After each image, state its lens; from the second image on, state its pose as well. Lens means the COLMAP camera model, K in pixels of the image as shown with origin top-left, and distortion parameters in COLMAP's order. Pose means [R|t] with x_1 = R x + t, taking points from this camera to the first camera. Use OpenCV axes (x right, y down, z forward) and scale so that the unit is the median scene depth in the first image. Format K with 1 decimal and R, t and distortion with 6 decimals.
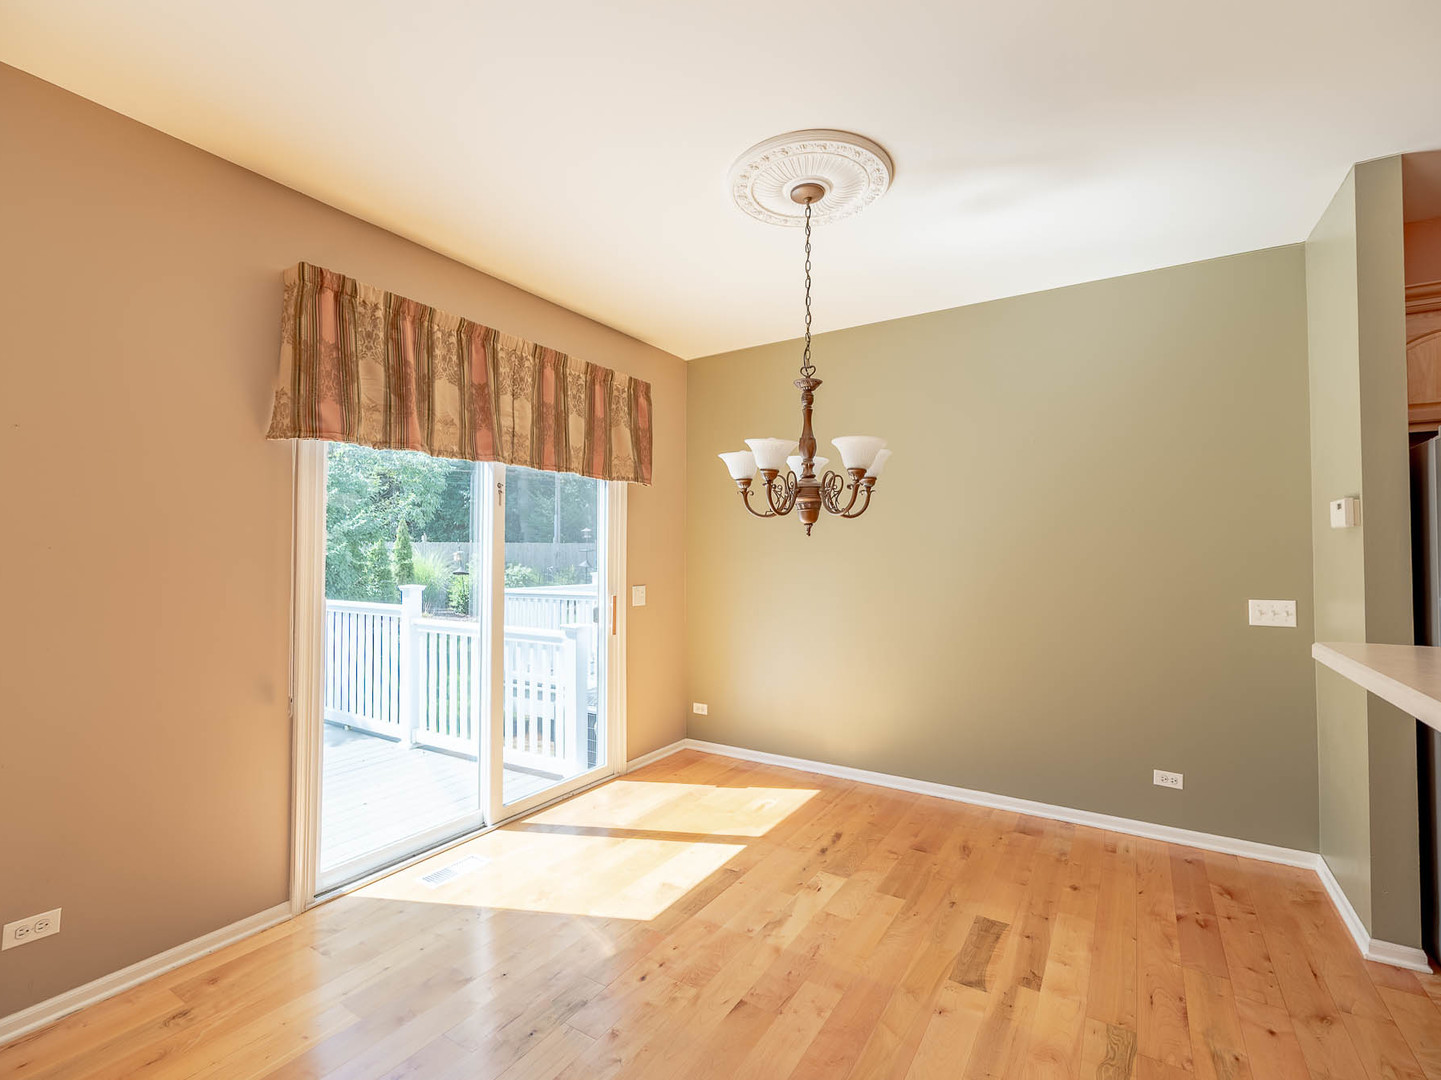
lens RADIAL K [[659.3, 0, 720.5], [0, 659.3, 540.0], [0, 0, 1]] dist [0.000383, 0.000043]
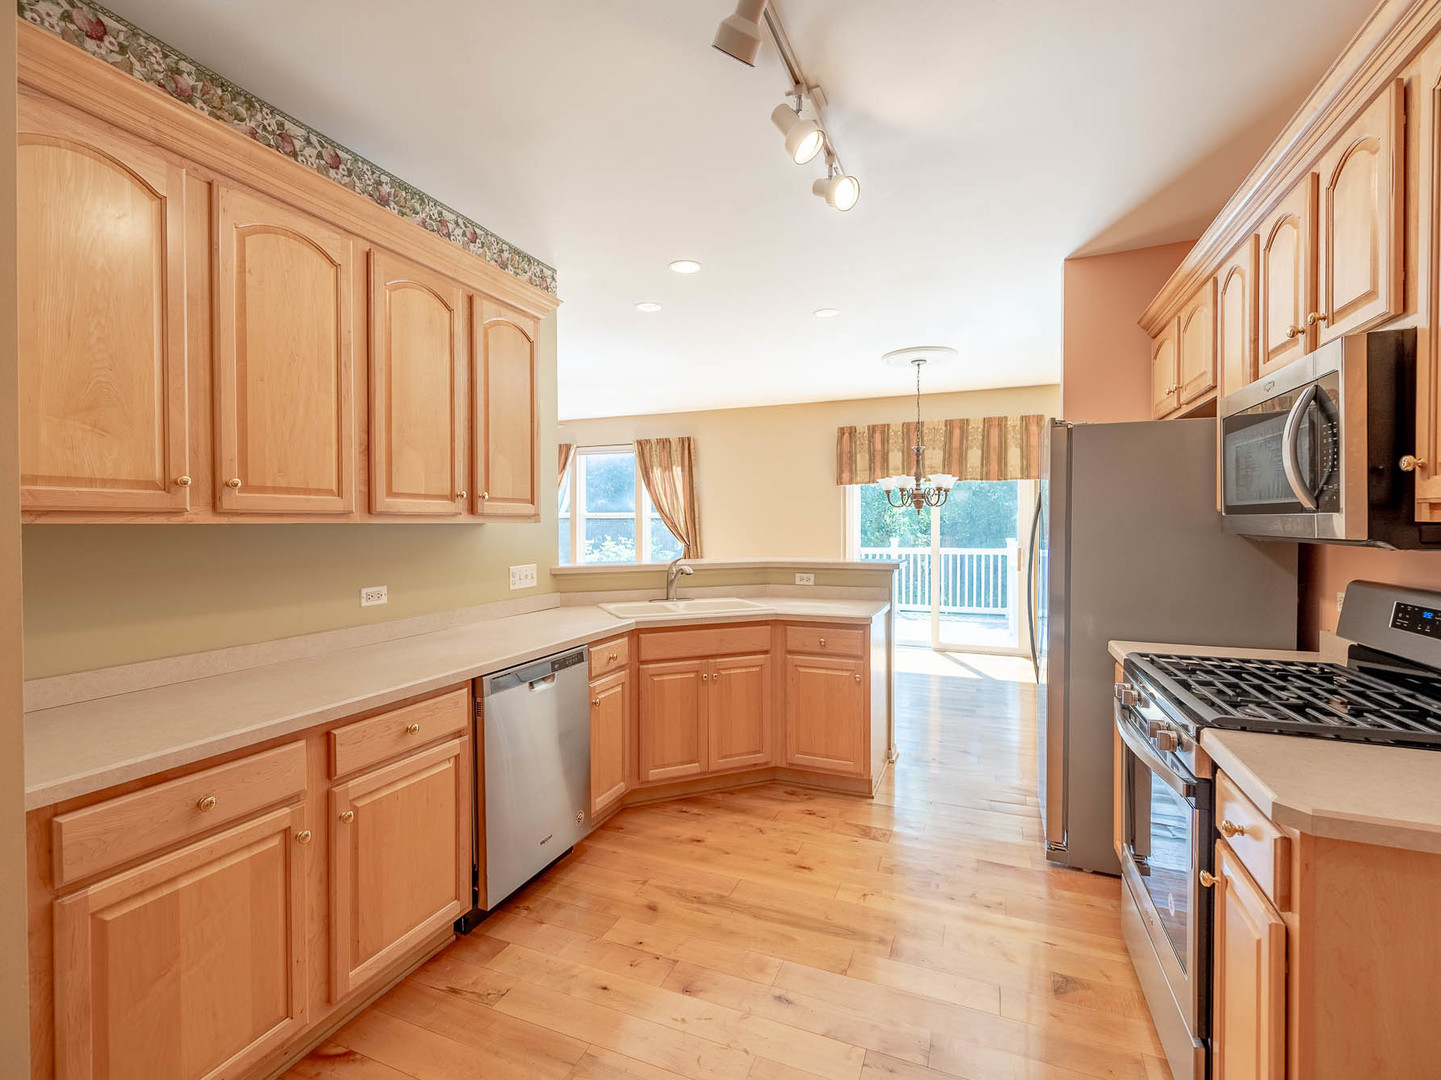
lens RADIAL K [[659.3, 0, 720.5], [0, 659.3, 540.0], [0, 0, 1]] dist [0.000383, 0.000043]
pose [[0.179784, 0.019747, -0.983508, 2.103735], [0.024736, 0.999392, 0.024588, 0.005634], [0.983395, -0.028748, 0.179186, -0.075794]]
